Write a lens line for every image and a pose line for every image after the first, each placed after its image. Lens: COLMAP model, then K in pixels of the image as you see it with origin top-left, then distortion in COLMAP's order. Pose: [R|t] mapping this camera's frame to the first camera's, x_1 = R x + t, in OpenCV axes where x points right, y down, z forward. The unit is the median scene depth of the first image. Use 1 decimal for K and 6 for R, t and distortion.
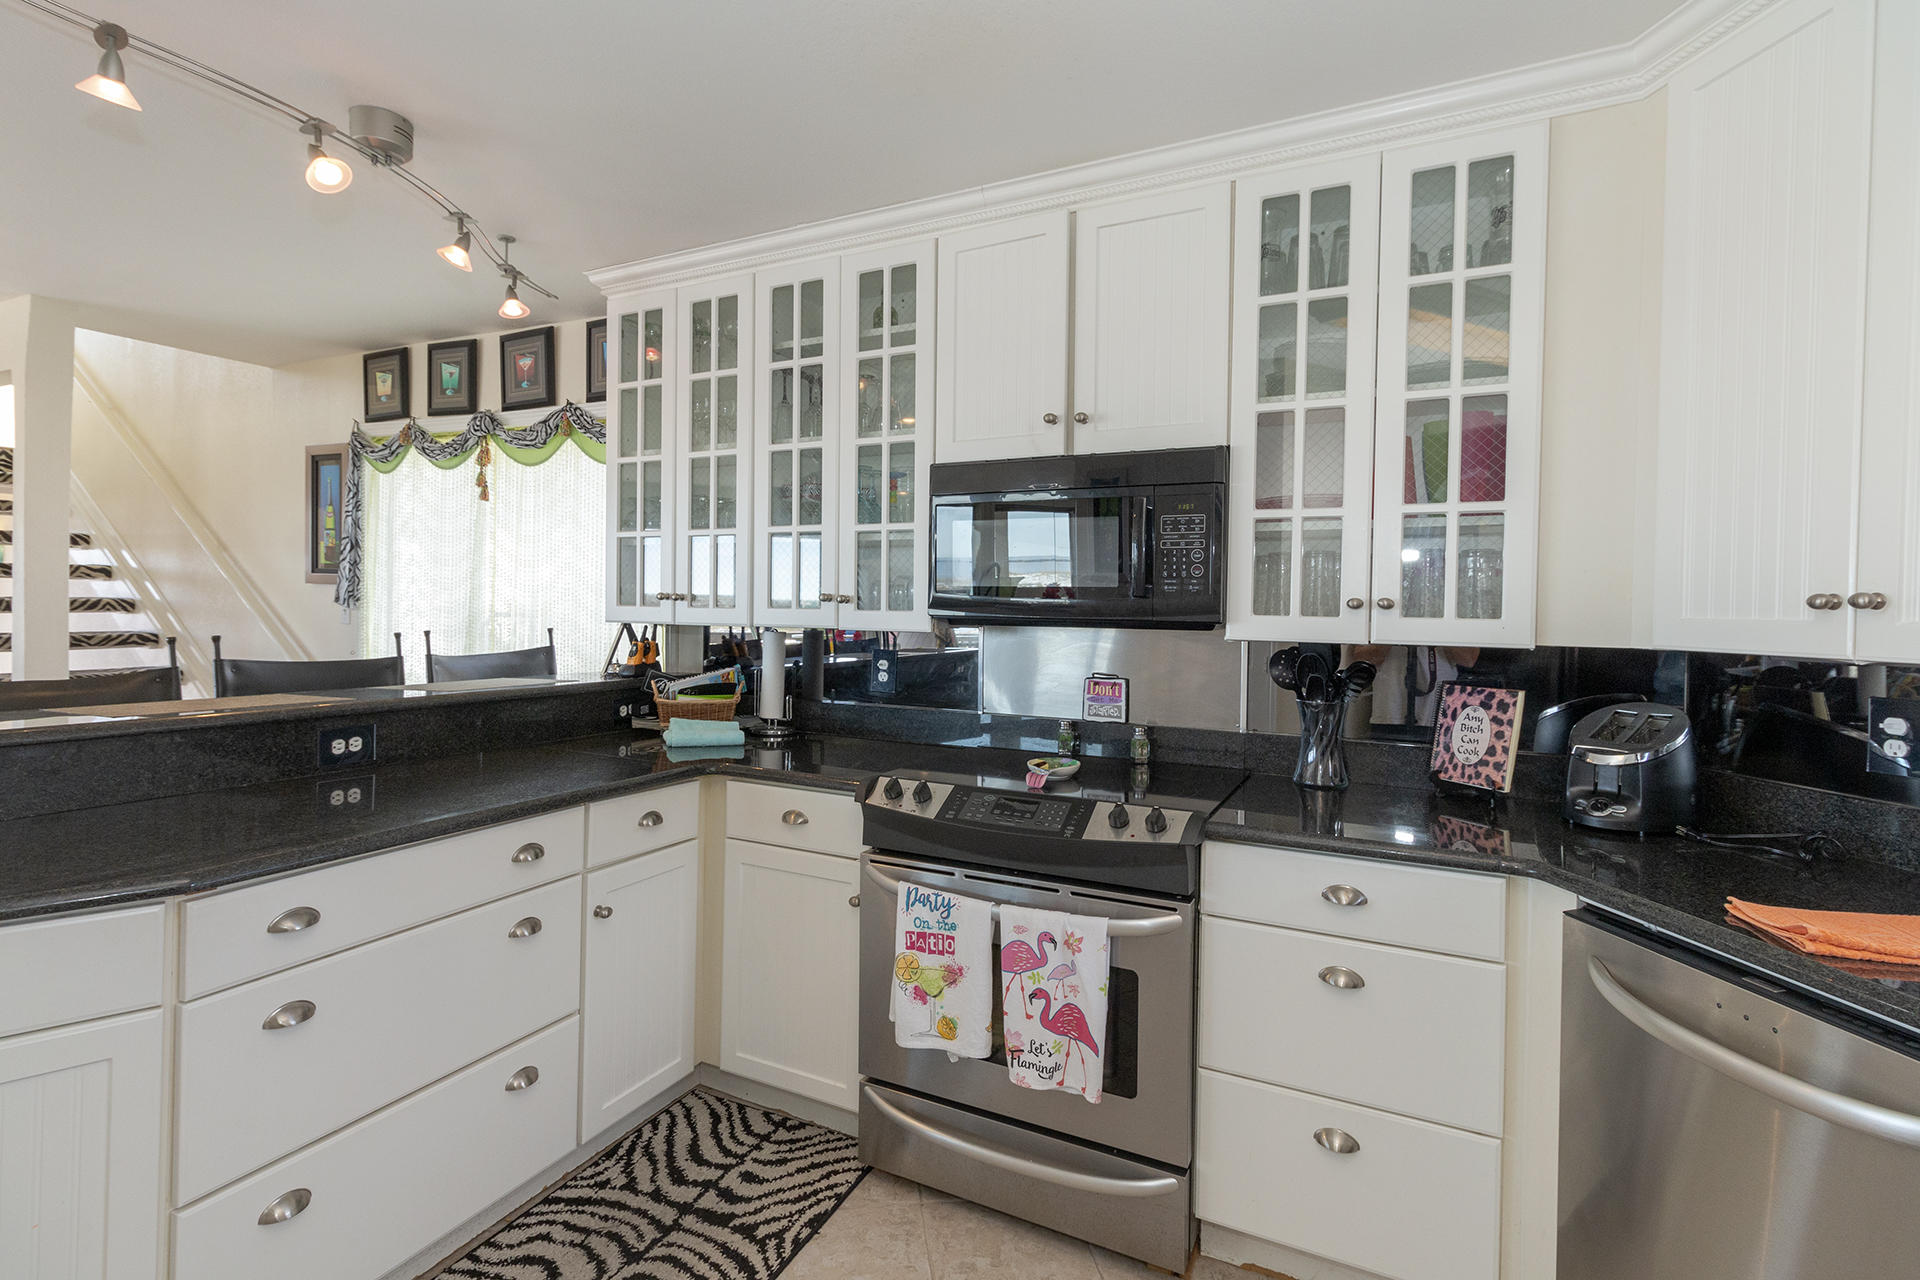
lens RADIAL K [[911.1, 0, 954.0], [0, 911.1, 622.2], [0, 0, 1]] dist [0.001872, -0.000132]
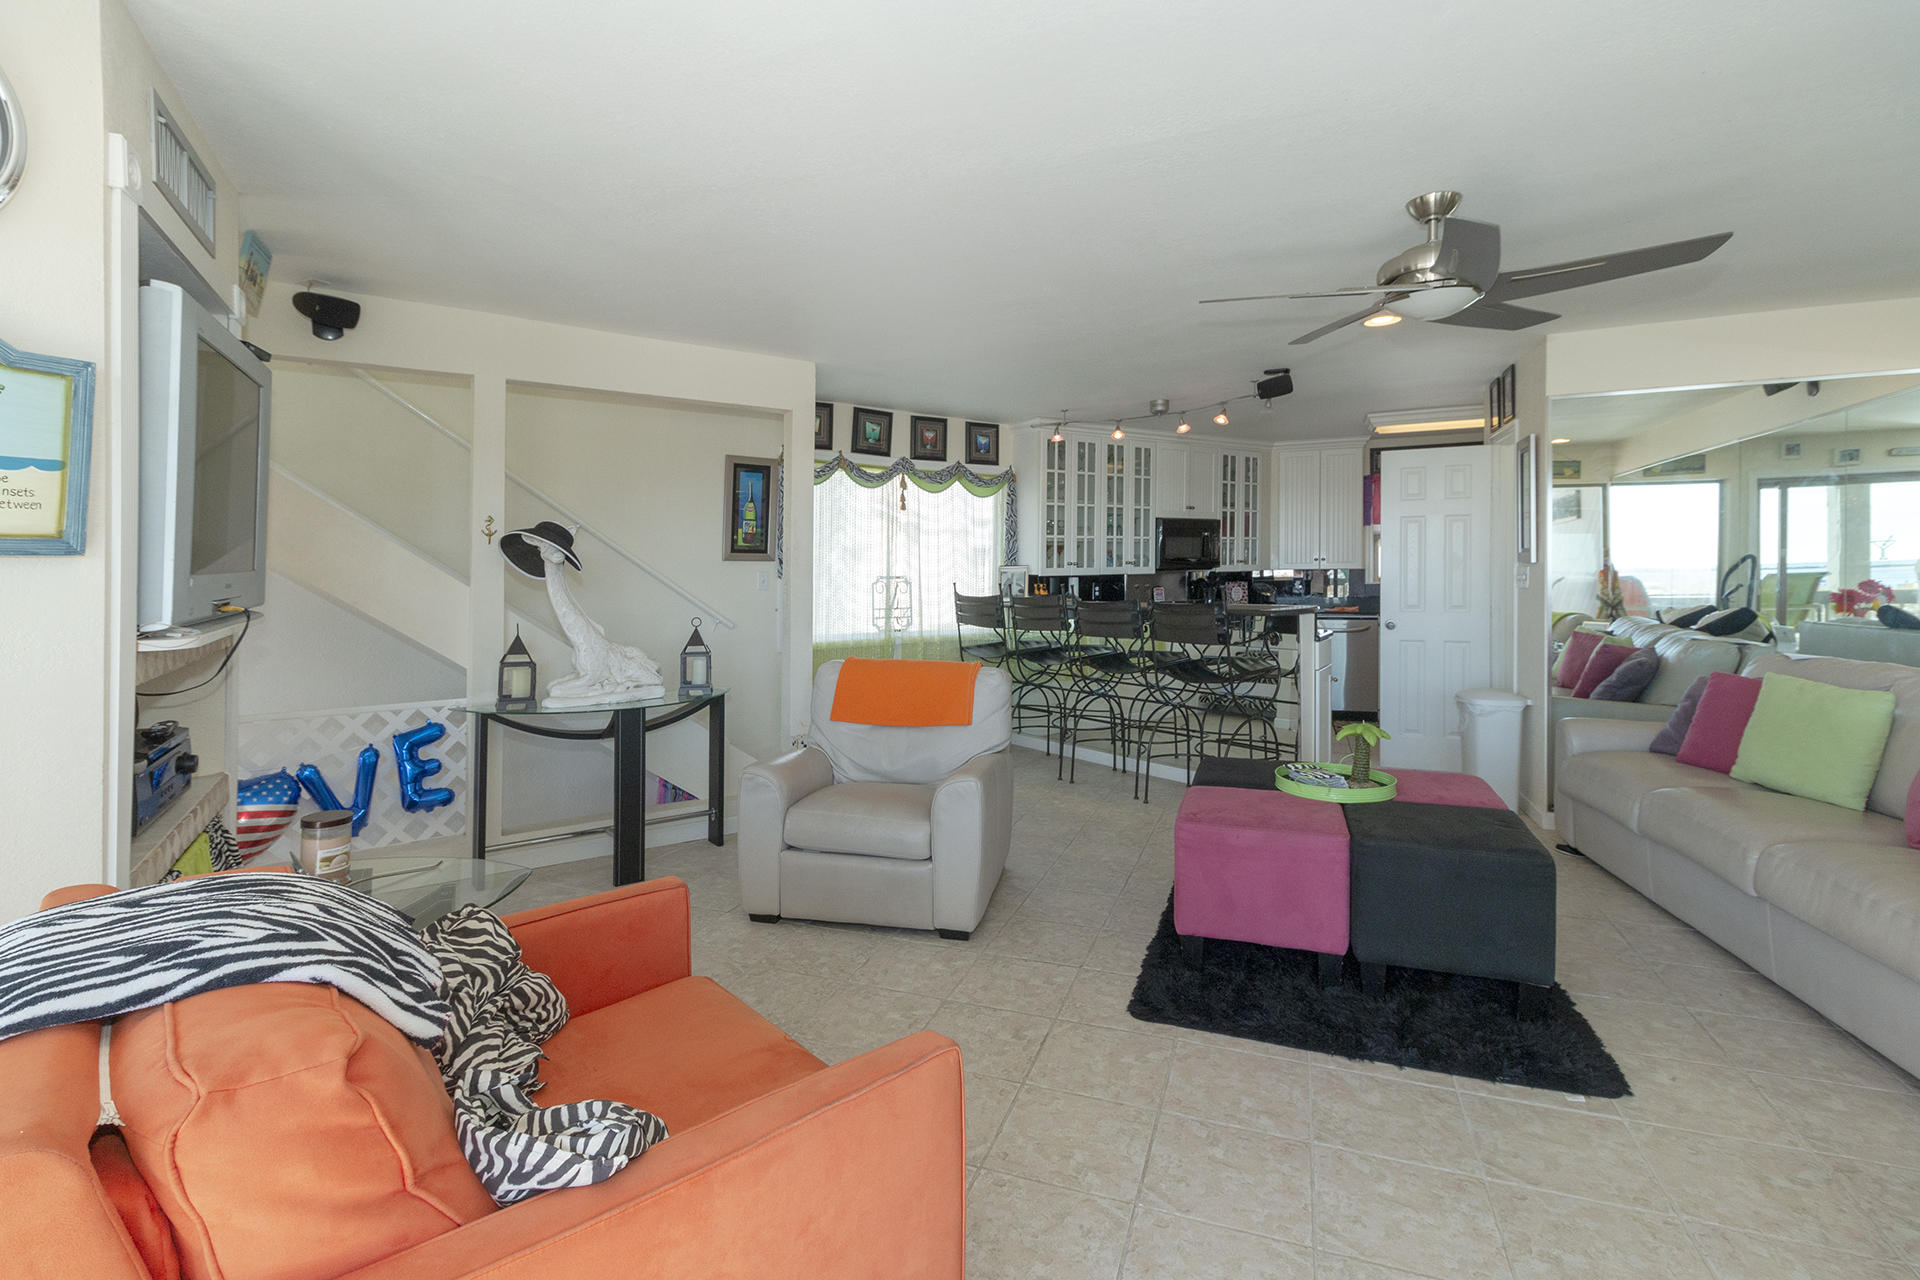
lens RADIAL K [[909.5, 0, 952.8], [0, 909.5, 577.5], [0, 0, 1]] dist [-0.011665, -0.000026]
pose [[0.471953, -0.031693, 0.881054, -3.221642], [0.035406, 0.999229, 0.016979, -0.054869], [-0.880912, 0.023181, 0.472711, 0.202020]]
